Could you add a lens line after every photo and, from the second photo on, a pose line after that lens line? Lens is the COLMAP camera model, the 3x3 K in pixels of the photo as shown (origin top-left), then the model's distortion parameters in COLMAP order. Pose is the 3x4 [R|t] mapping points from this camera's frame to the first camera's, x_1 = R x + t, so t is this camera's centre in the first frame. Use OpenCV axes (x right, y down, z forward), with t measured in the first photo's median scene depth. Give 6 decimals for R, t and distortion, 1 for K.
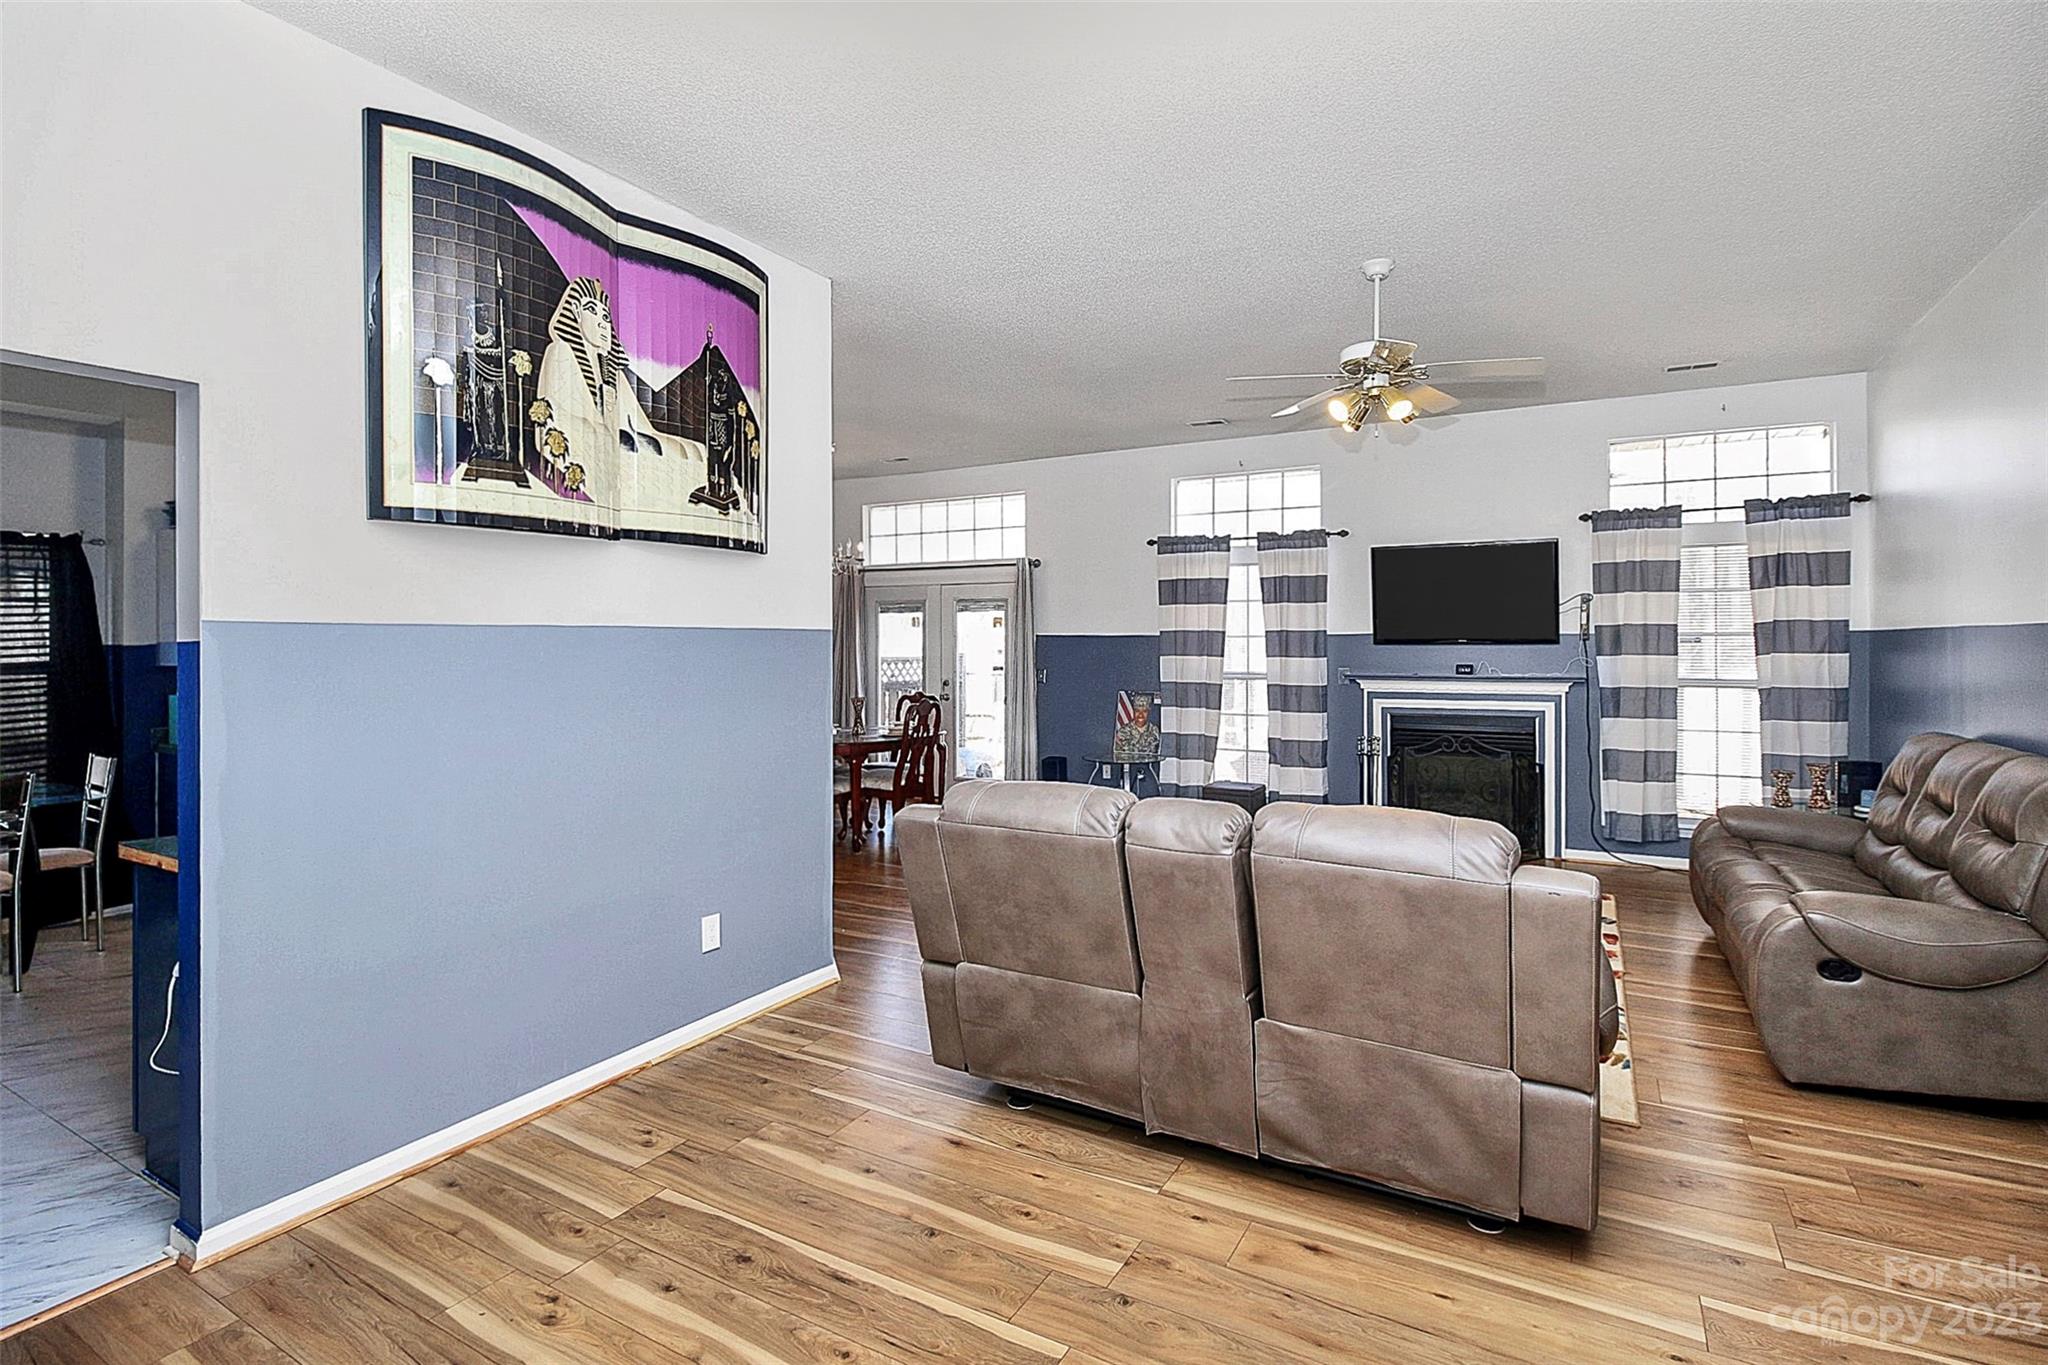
lens RADIAL K [[972.9, 0, 1021.7], [0, 972.9, 637.2], [0, 0, 1]] dist [-0.017814, -0.001117]
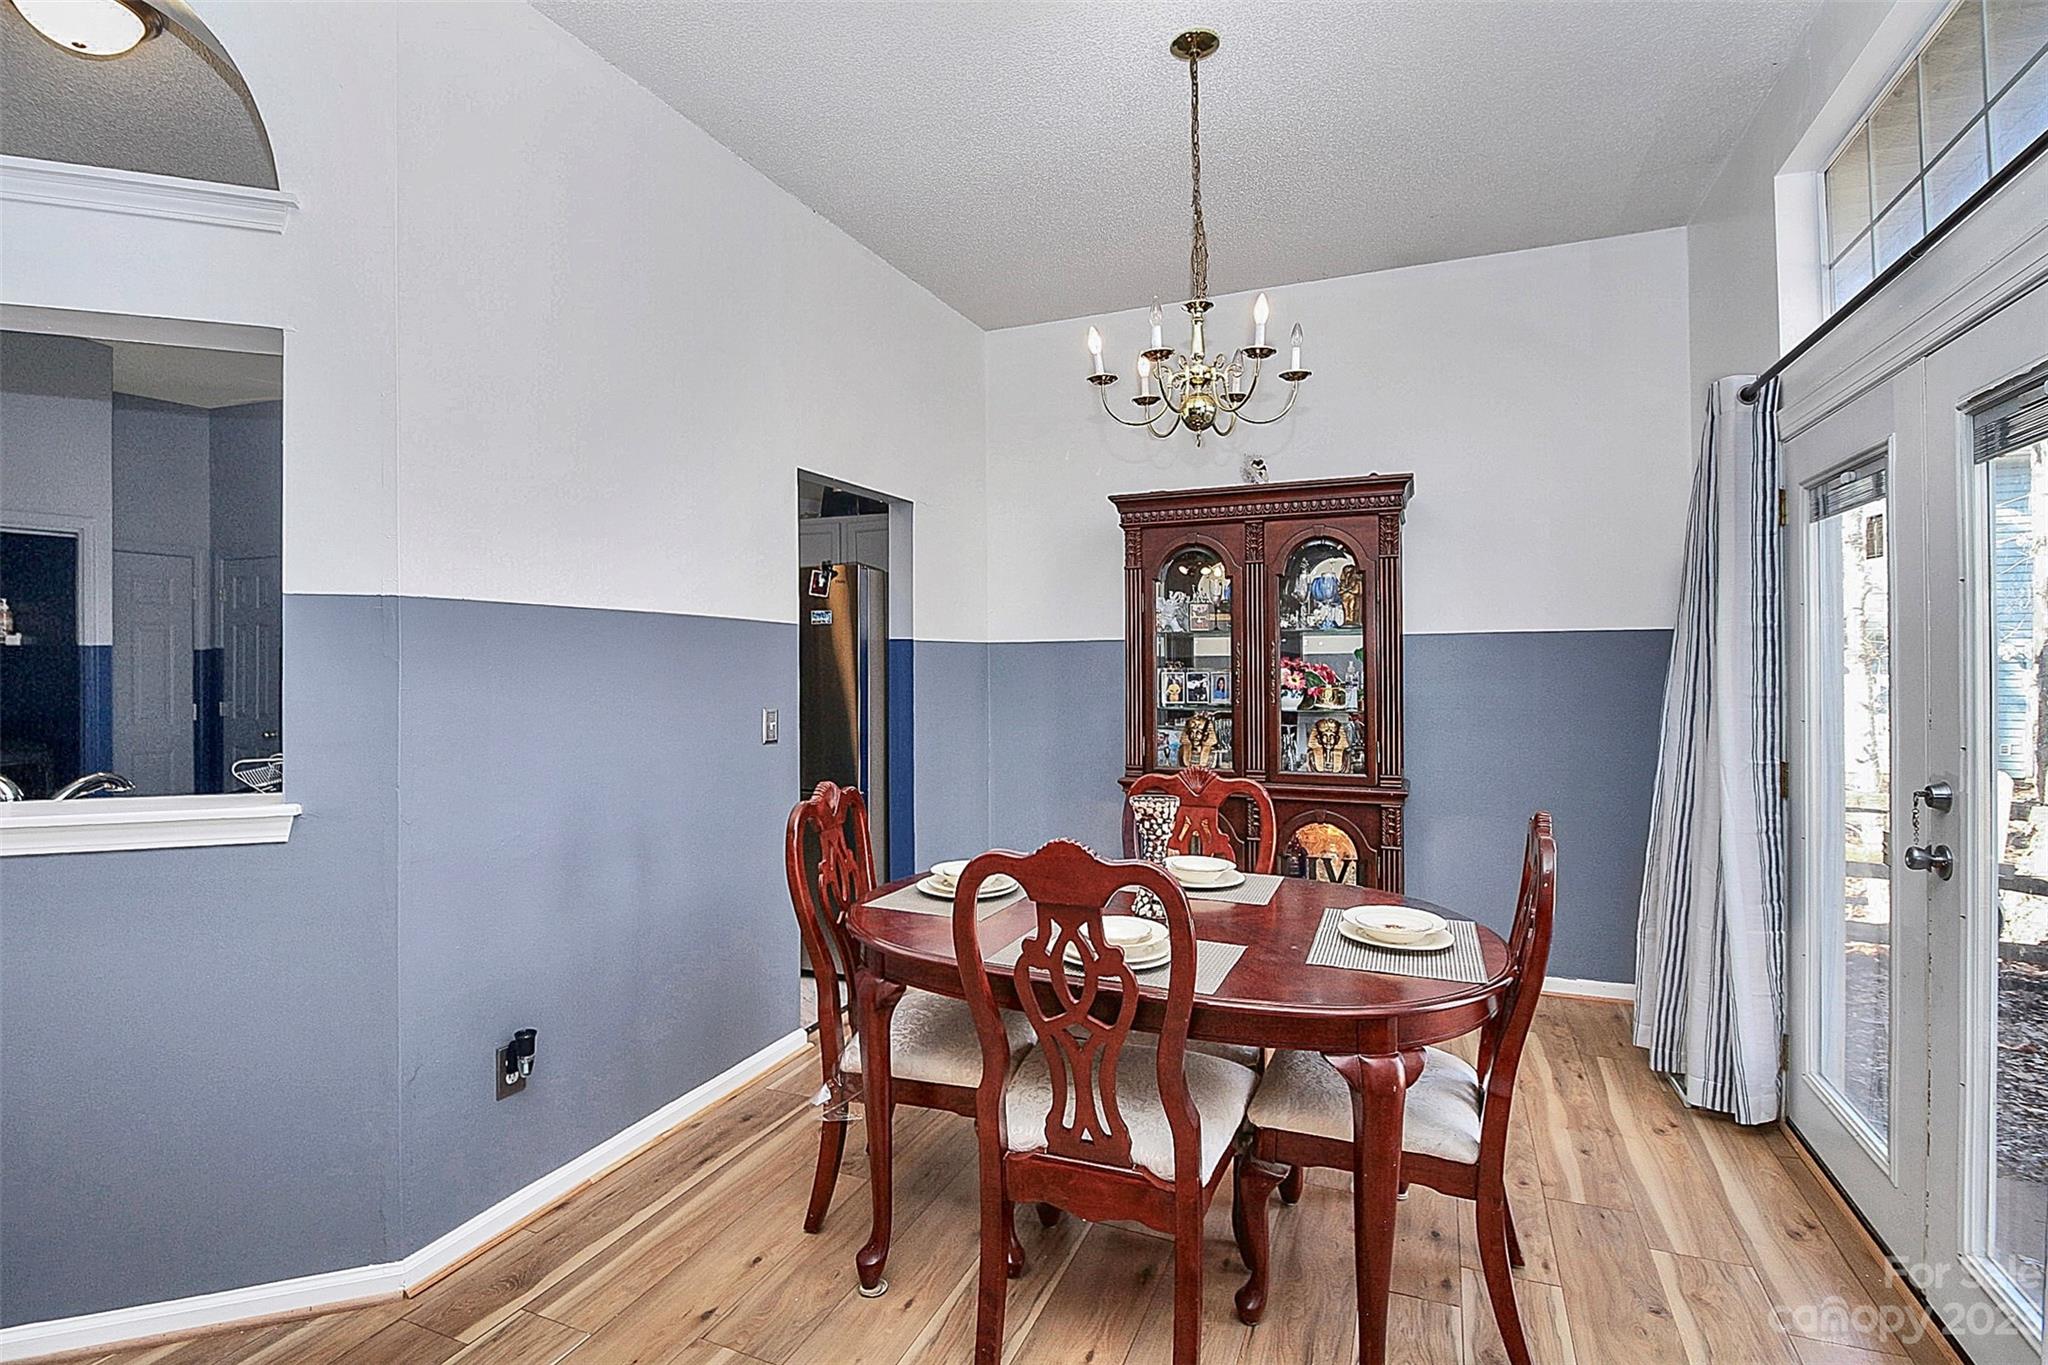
lens RADIAL K [[972.4, 0, 1022.7], [0, 972.4, 641.4], [0, 0, 1]] dist [0.003996, 0.000363]
pose [[0.121695, -0.019636, -0.992373, 0.163259], [0.007750, 0.999793, -0.018832, 0.020945], [0.992537, -0.005399, 0.121822, 1.091209]]
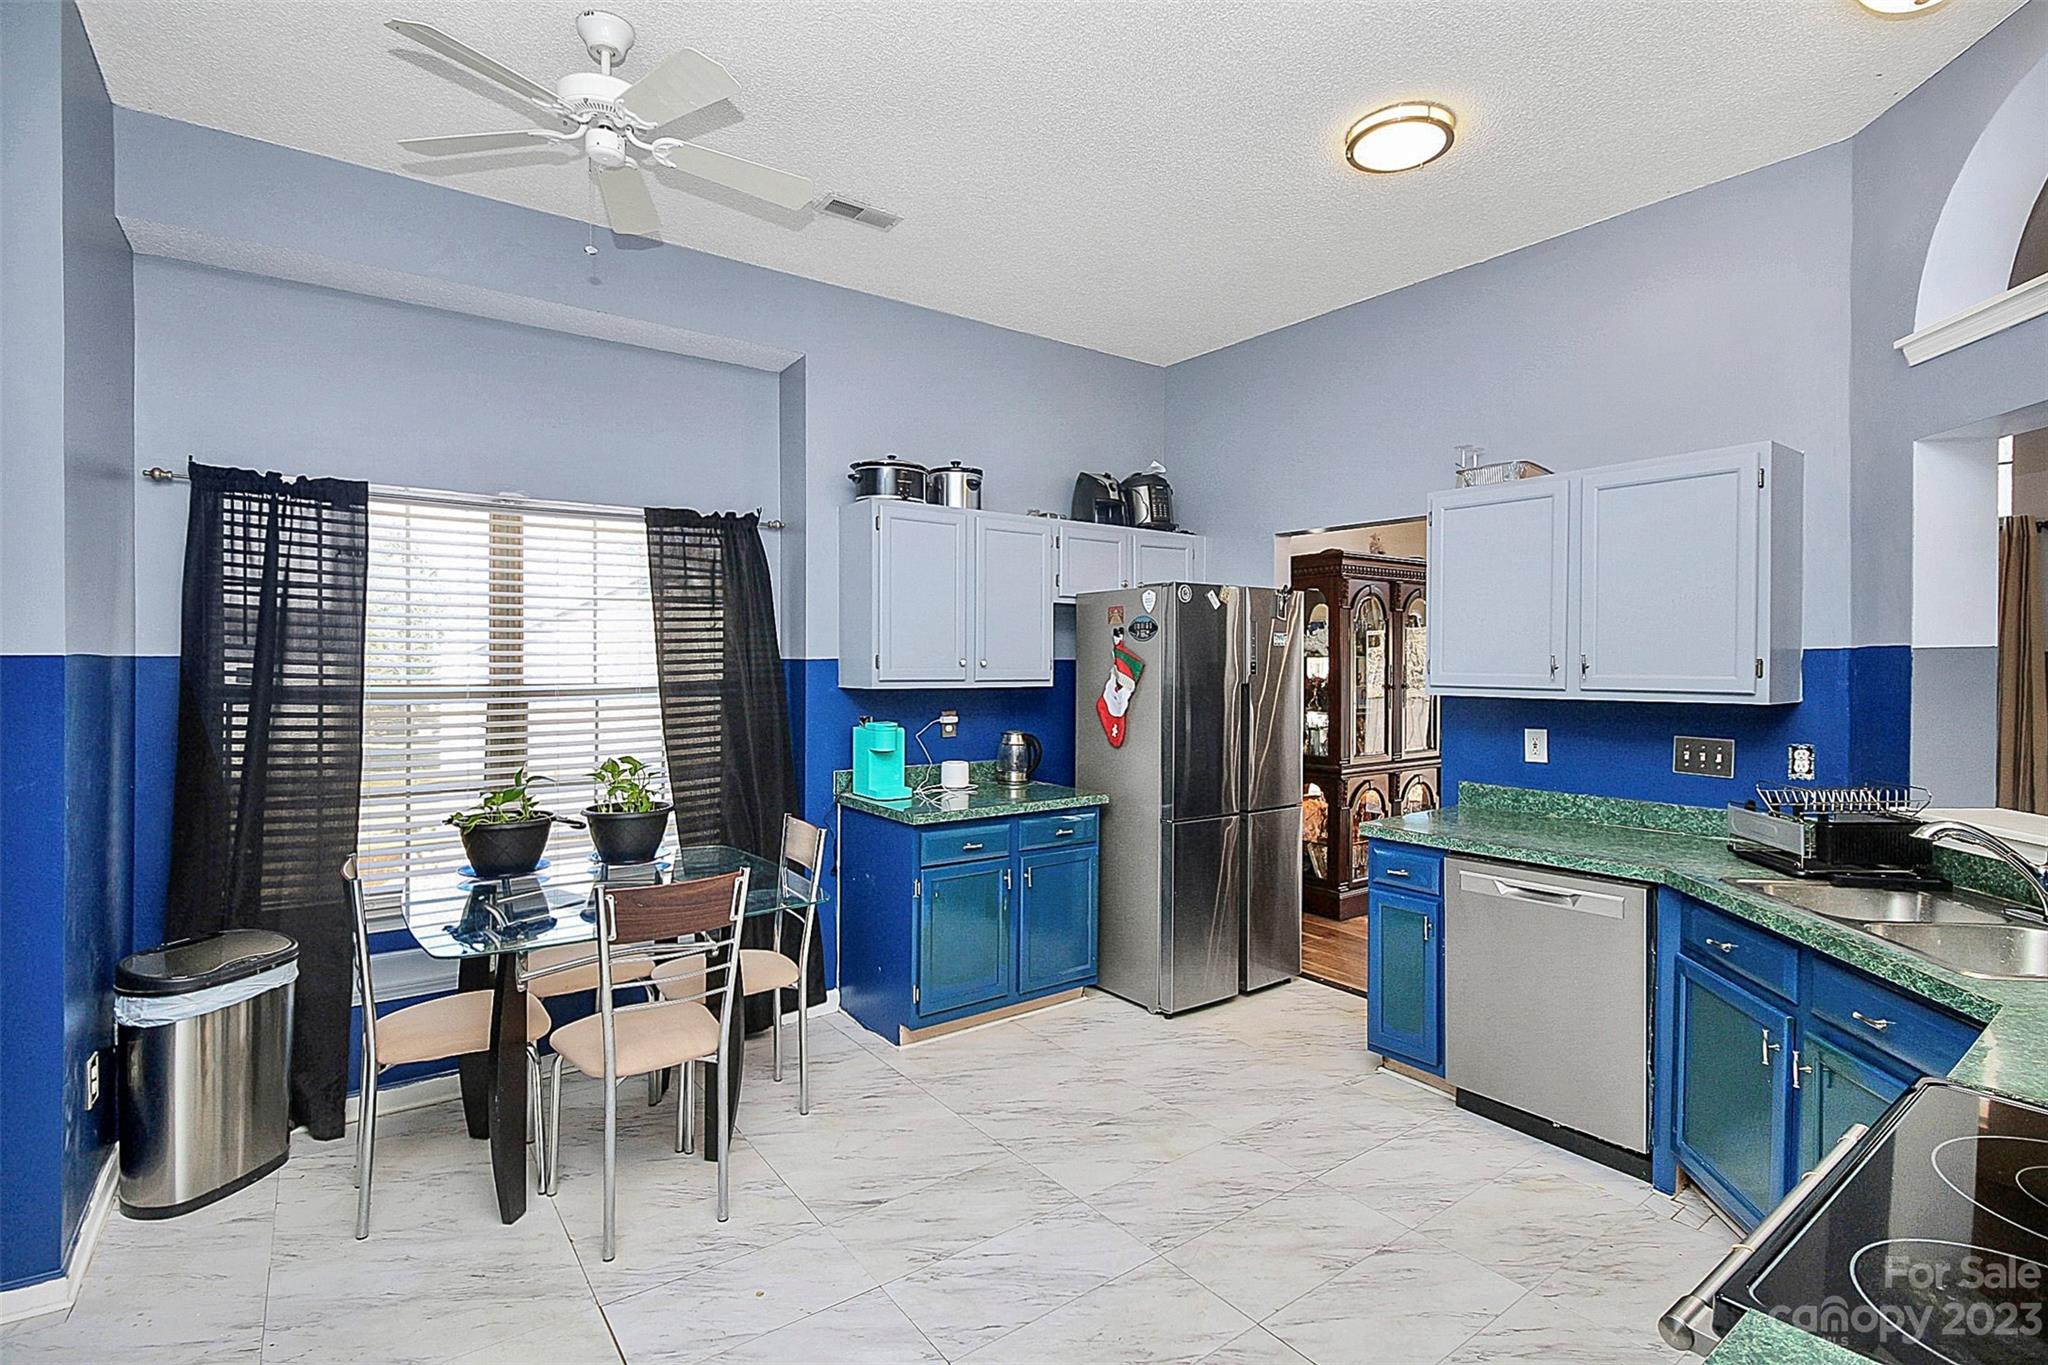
lens RADIAL K [[984.2, 0, 1002.0], [0, 984.2, 674.8], [0, 0, 1]] dist [-0.001711, -0.007395]
pose [[0.905924, 0.012630, -0.423252, -0.404342], [-0.003590, 0.999748, 0.022149, 0.001259], [0.423426, -0.018546, 0.905741, 0.308860]]
